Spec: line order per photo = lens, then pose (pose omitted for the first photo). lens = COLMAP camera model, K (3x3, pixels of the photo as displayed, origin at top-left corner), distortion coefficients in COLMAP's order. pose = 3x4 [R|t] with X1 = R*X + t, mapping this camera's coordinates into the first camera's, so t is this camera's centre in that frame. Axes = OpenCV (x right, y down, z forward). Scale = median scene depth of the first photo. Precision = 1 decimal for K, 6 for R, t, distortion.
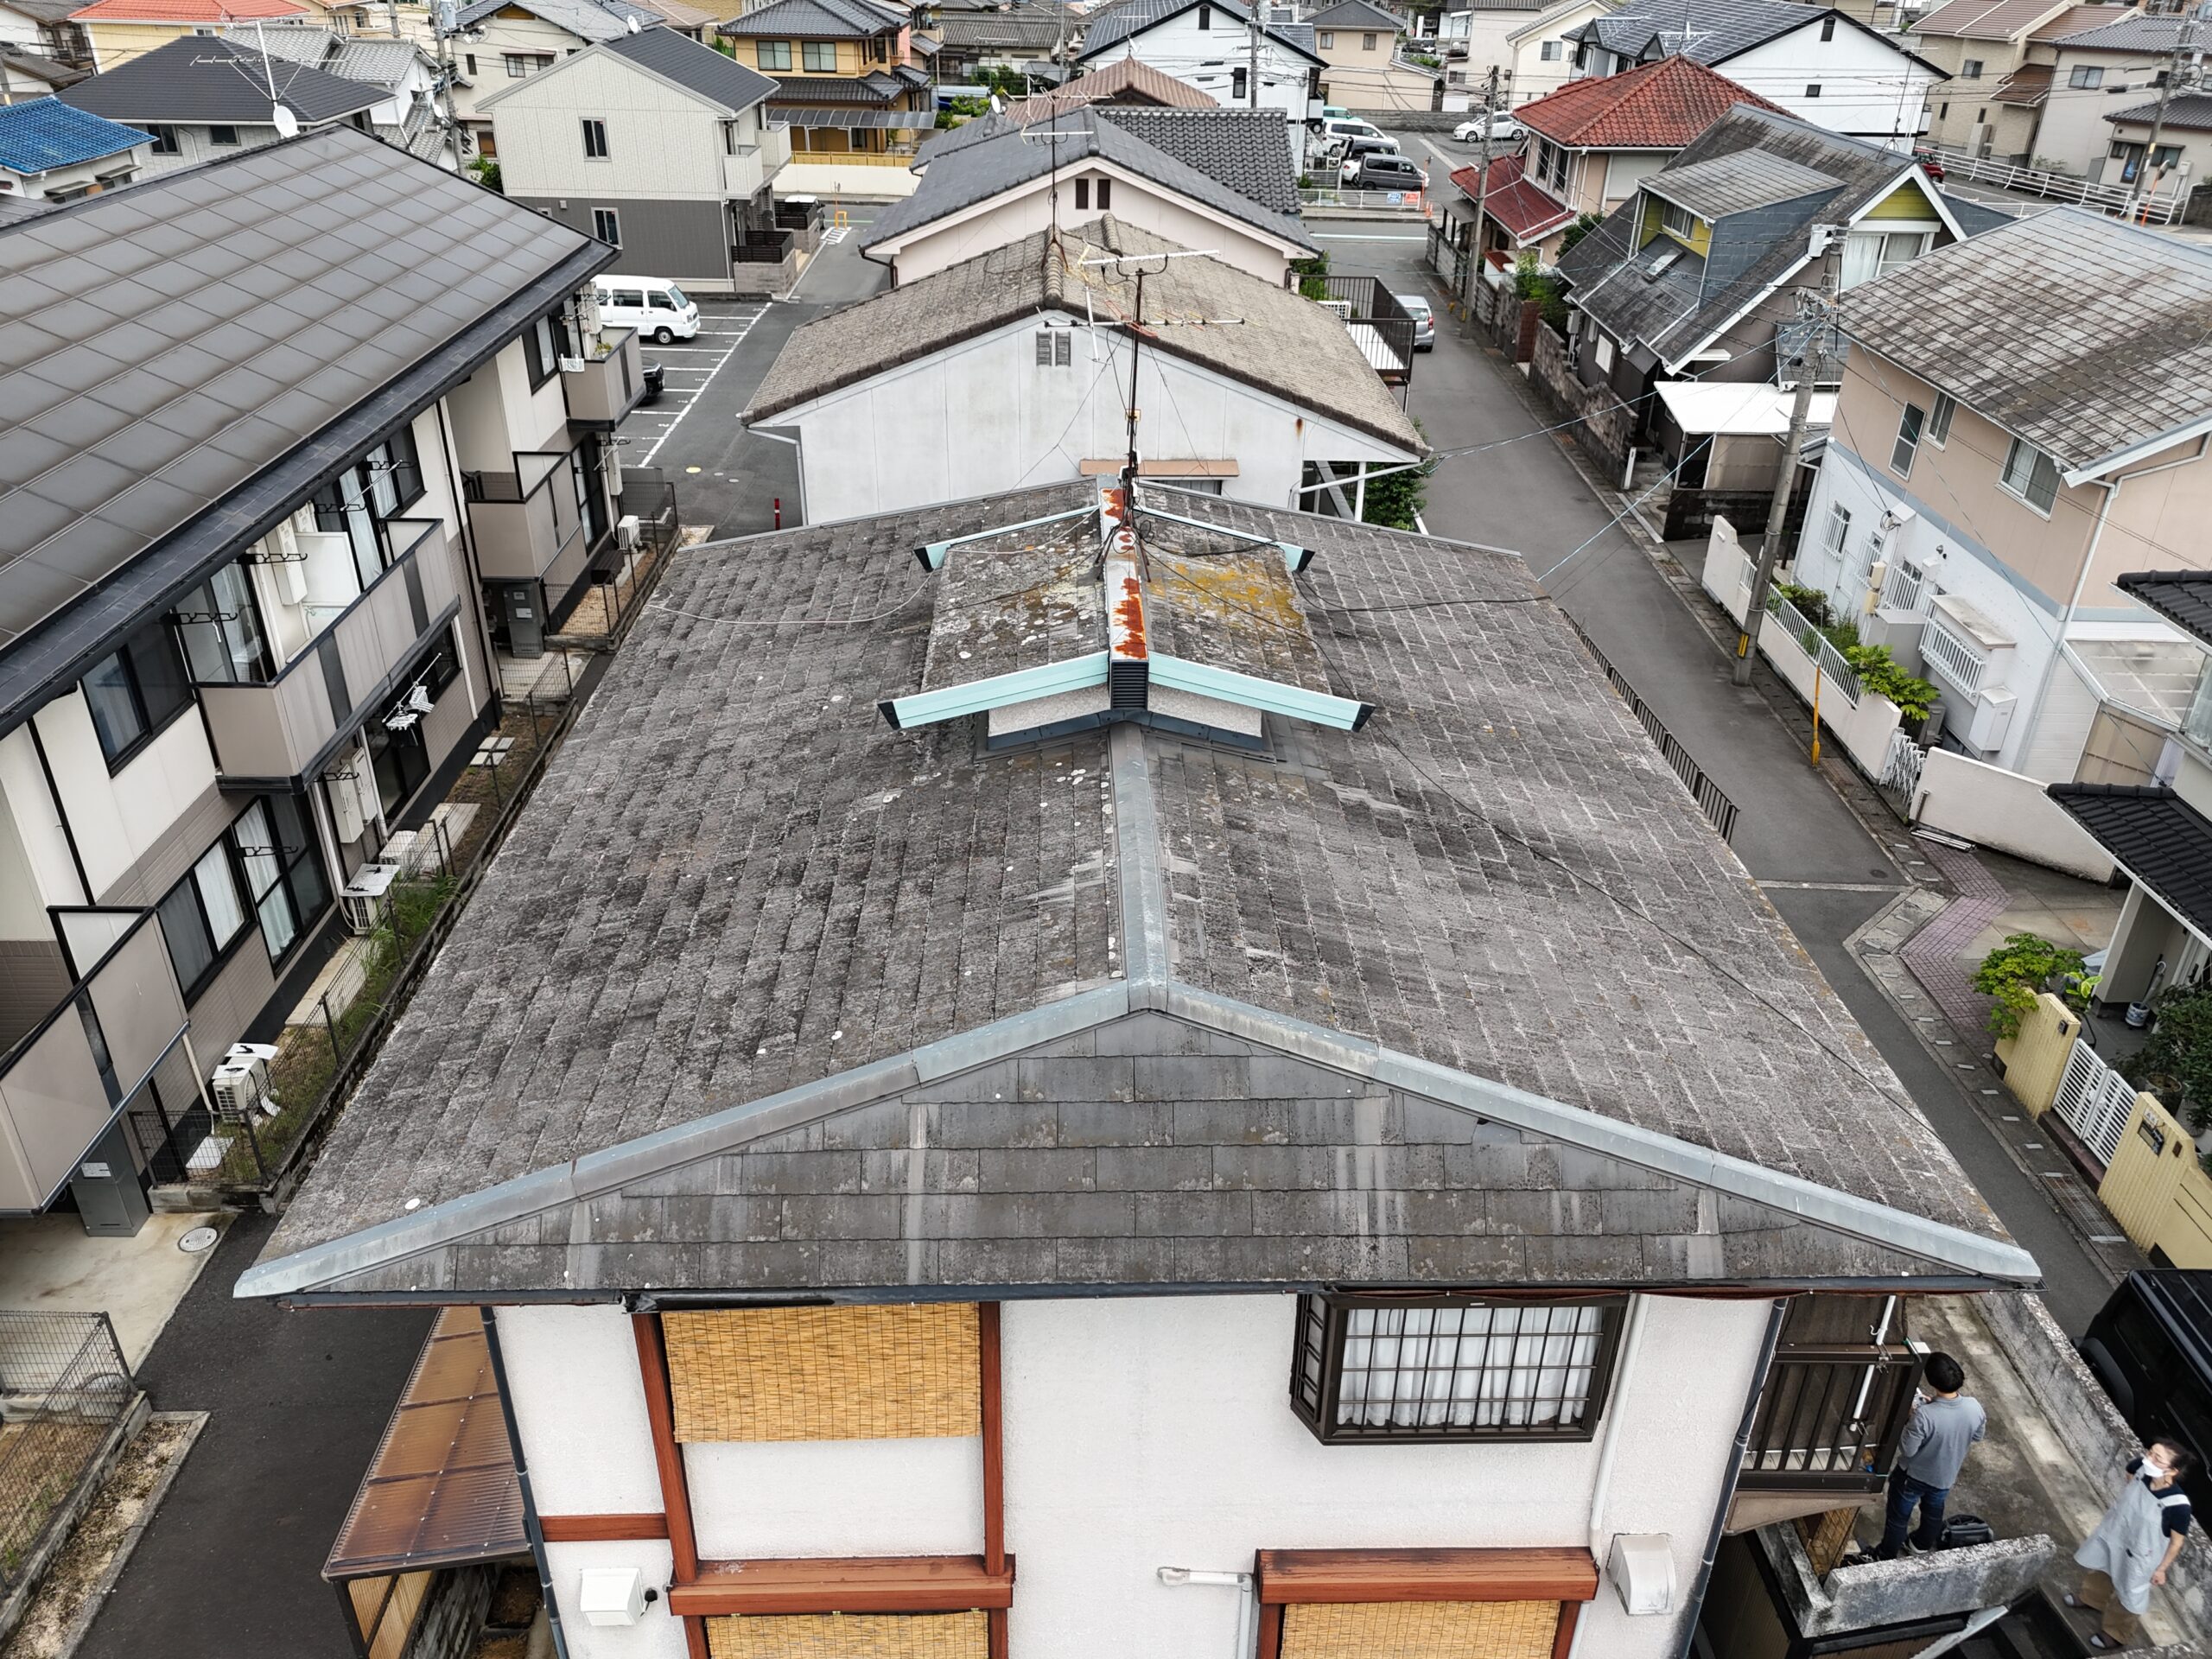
lens RADIAL K [[1646.2, 0, 1096.9], [0, 1646.2, 829.5], [0, 0, 1]] dist [0.064759, -0.059257]
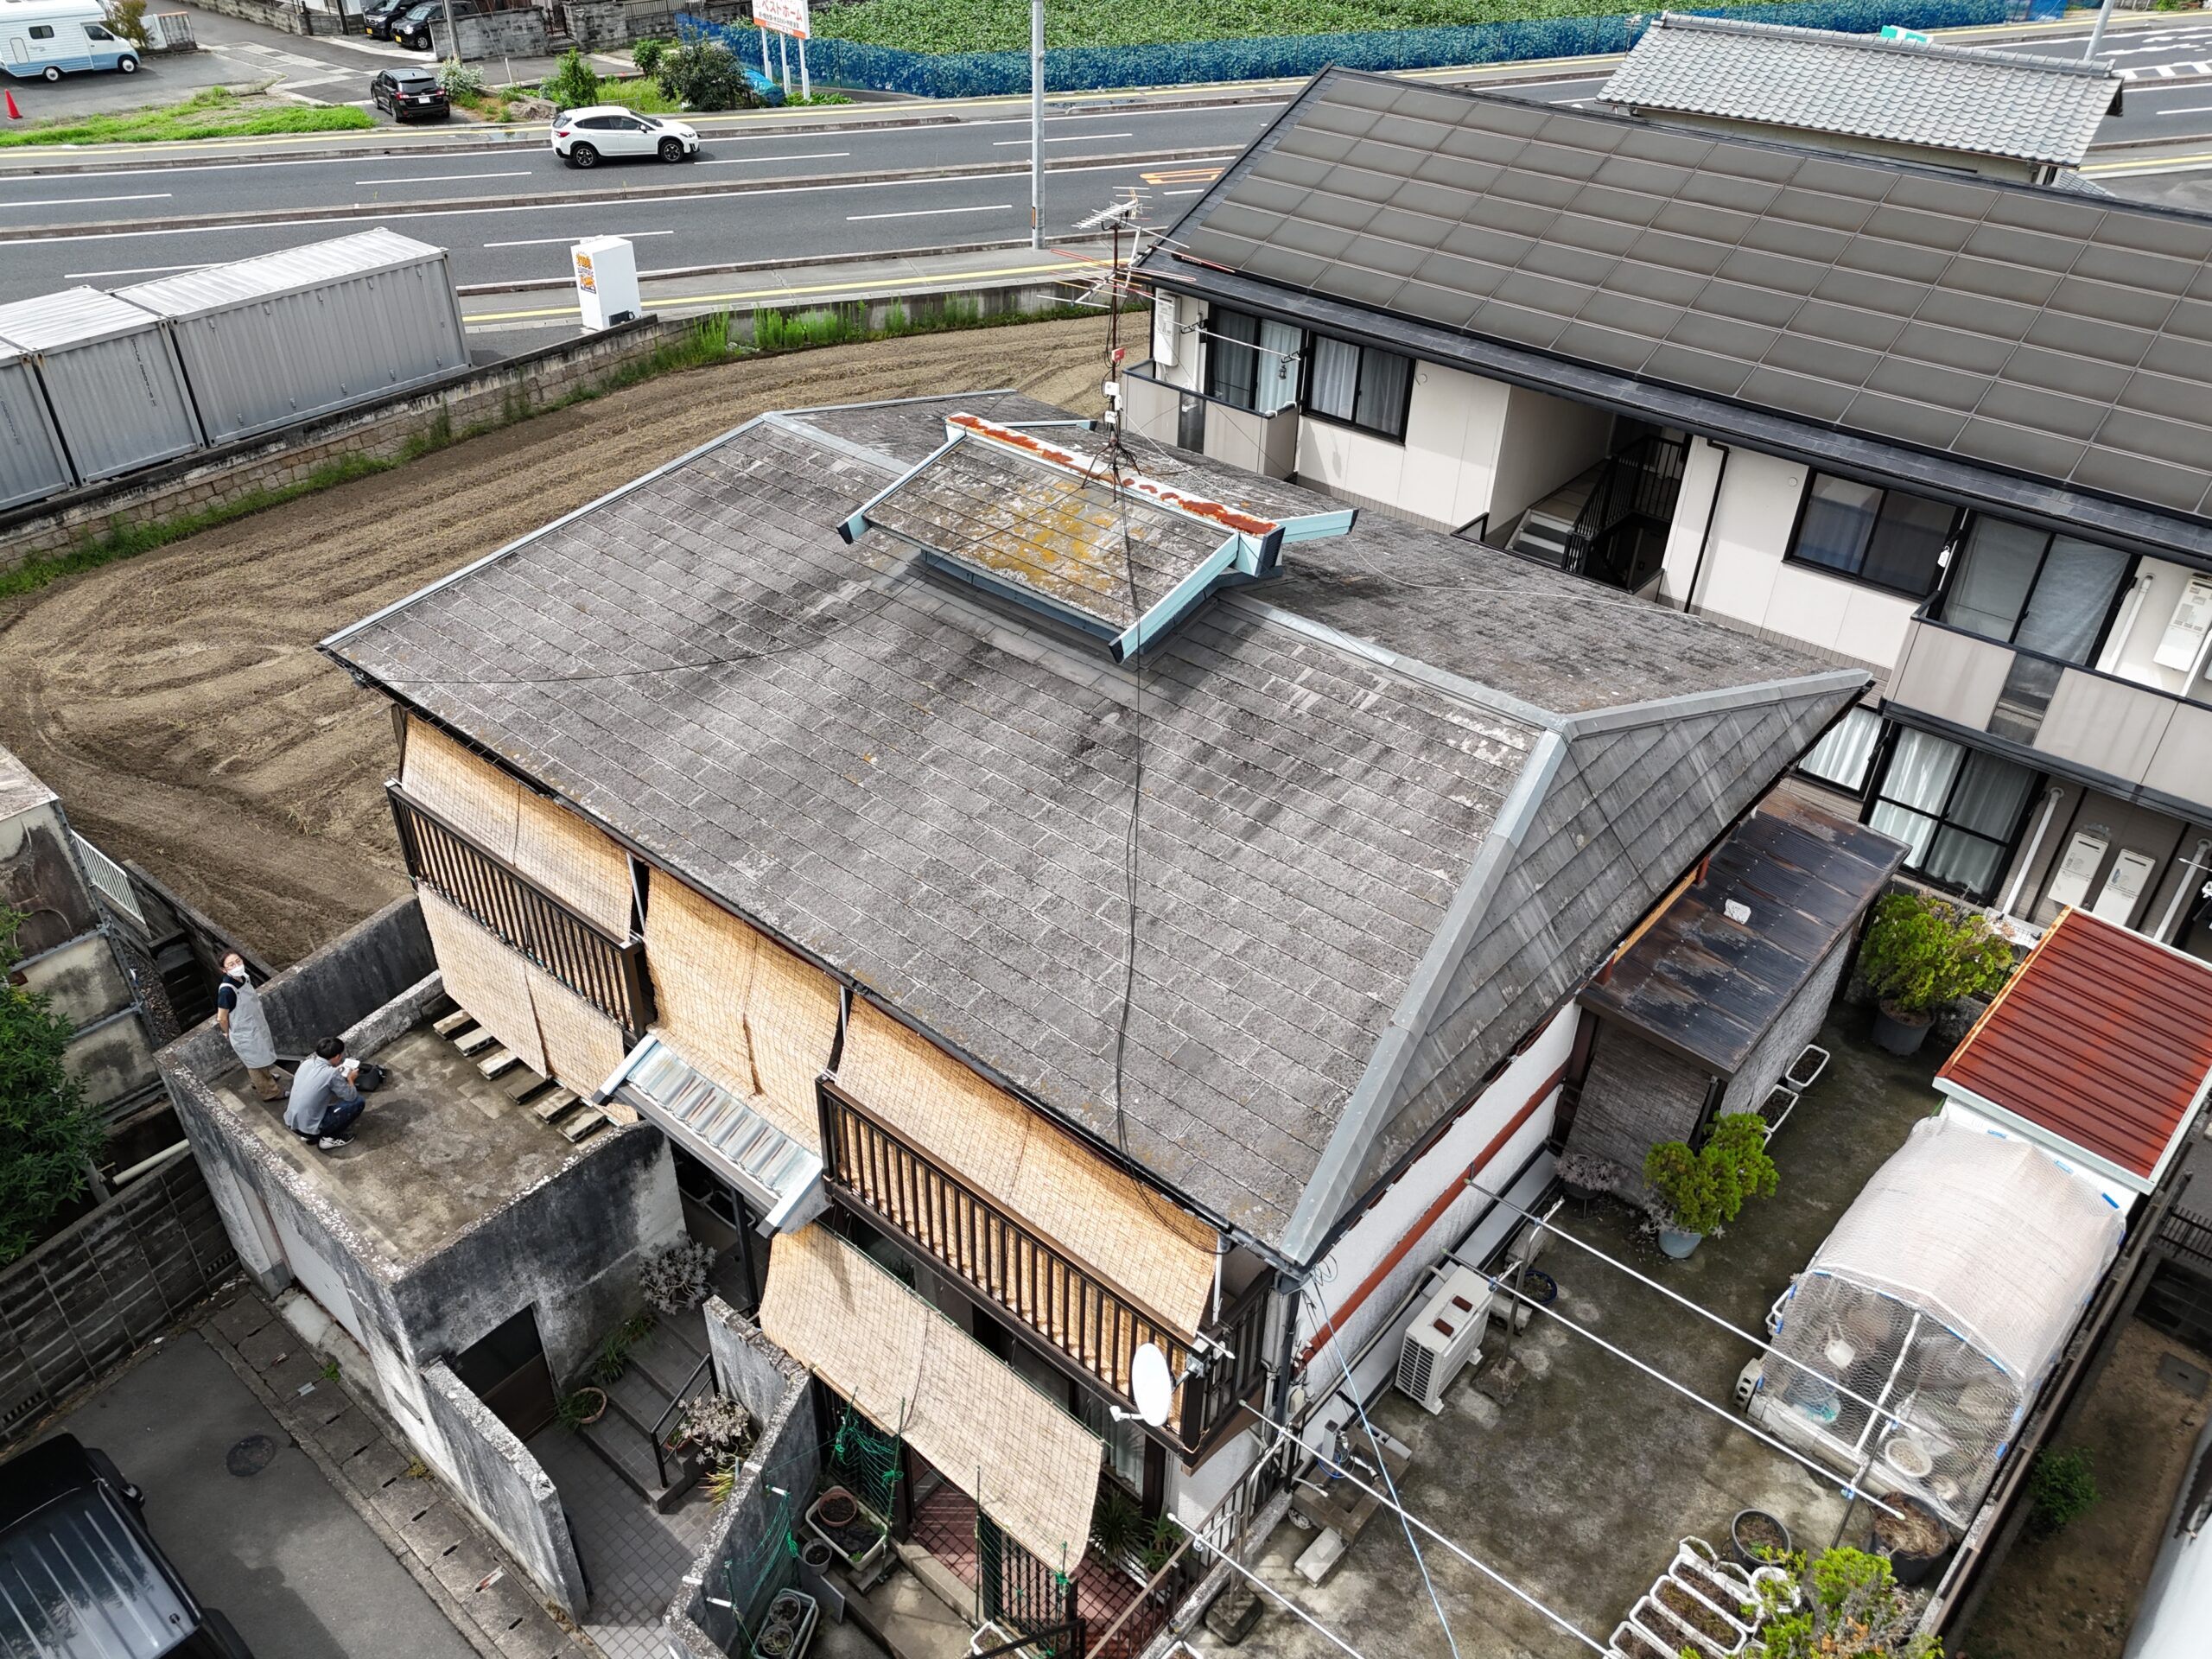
lens RADIAL K [[1646.2, 0, 1096.9], [0, 1646.2, 829.5], [0, 0, 1]] dist [0.064759, -0.059257]
pose [[-0.670215, 0.401959, -0.623892, 0.842102], [-0.388138, 0.526675, 0.756282, -0.903638], [0.632583, 0.749028, -0.196970, 1.423925]]
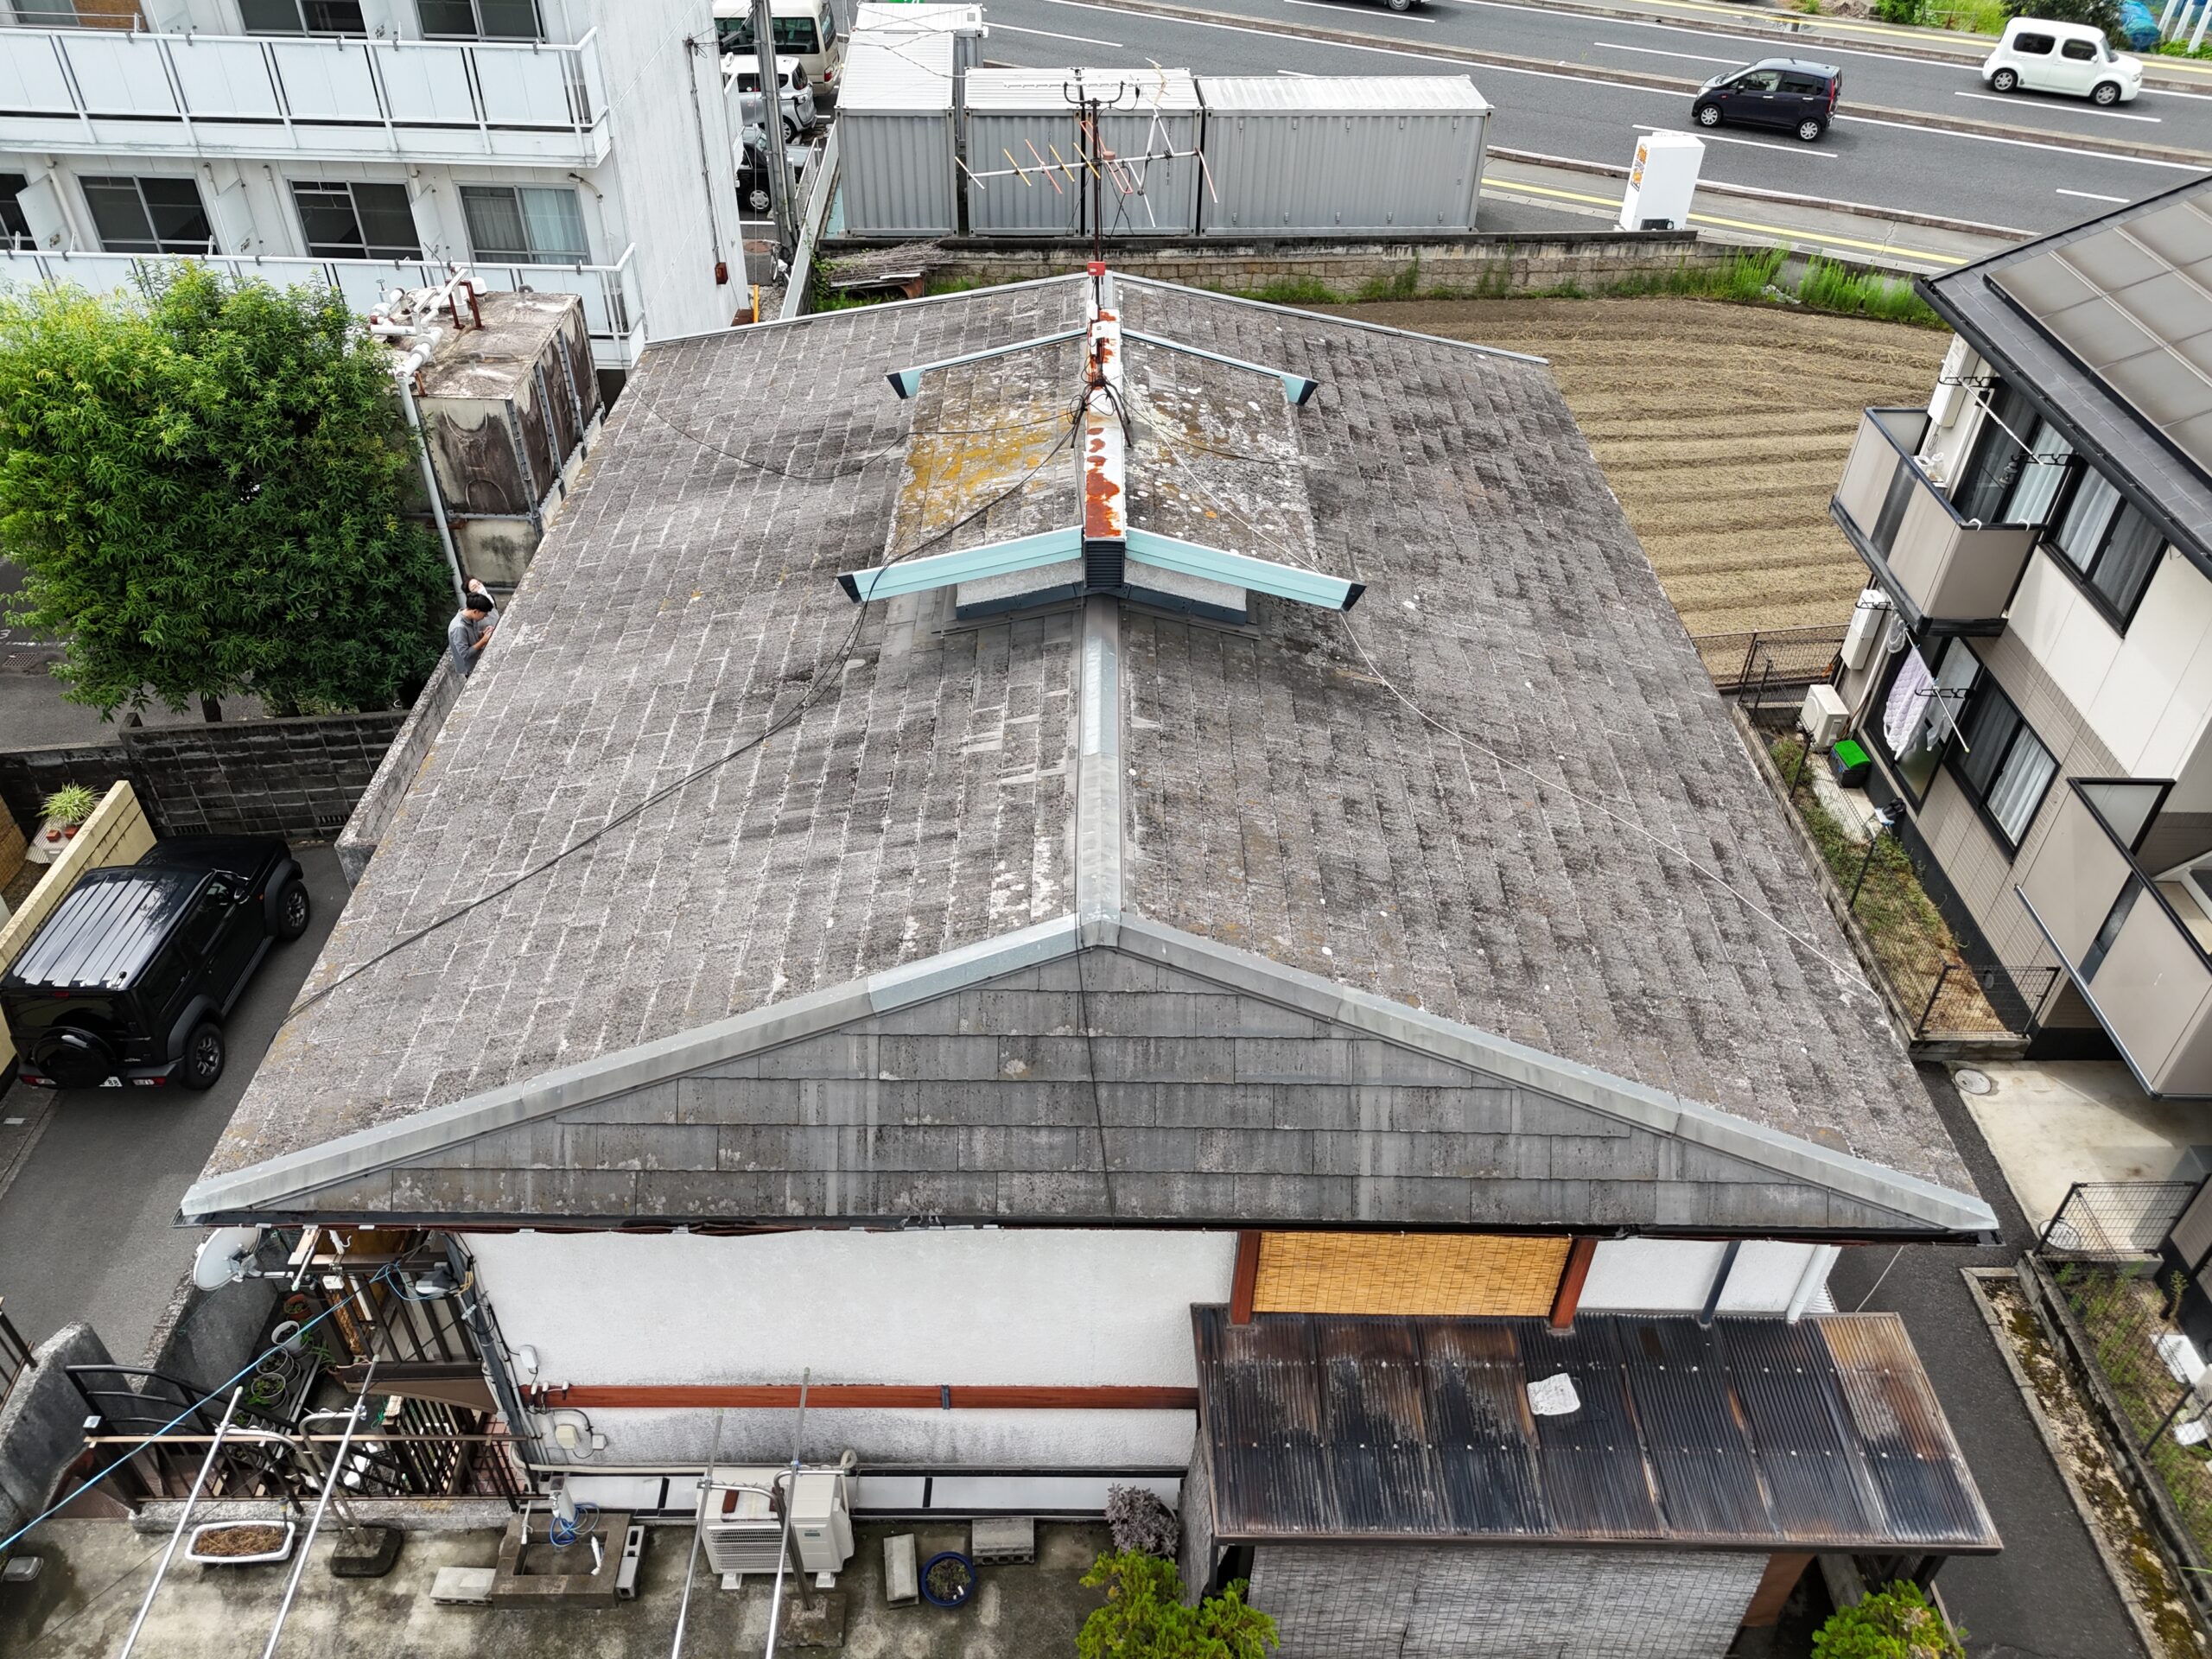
lens RADIAL K [[1633.9, 0, 1106.5], [0, 1633.9, 832.9], [0, 0, 1]] dist [0.058824, -0.039958]
pose [[-0.999115, -0.041742, -0.005242, 0.009038], [-0.020204, 0.366811, 0.930076, -0.941283], [-0.036901, 0.929359, -0.367329, 1.575114]]
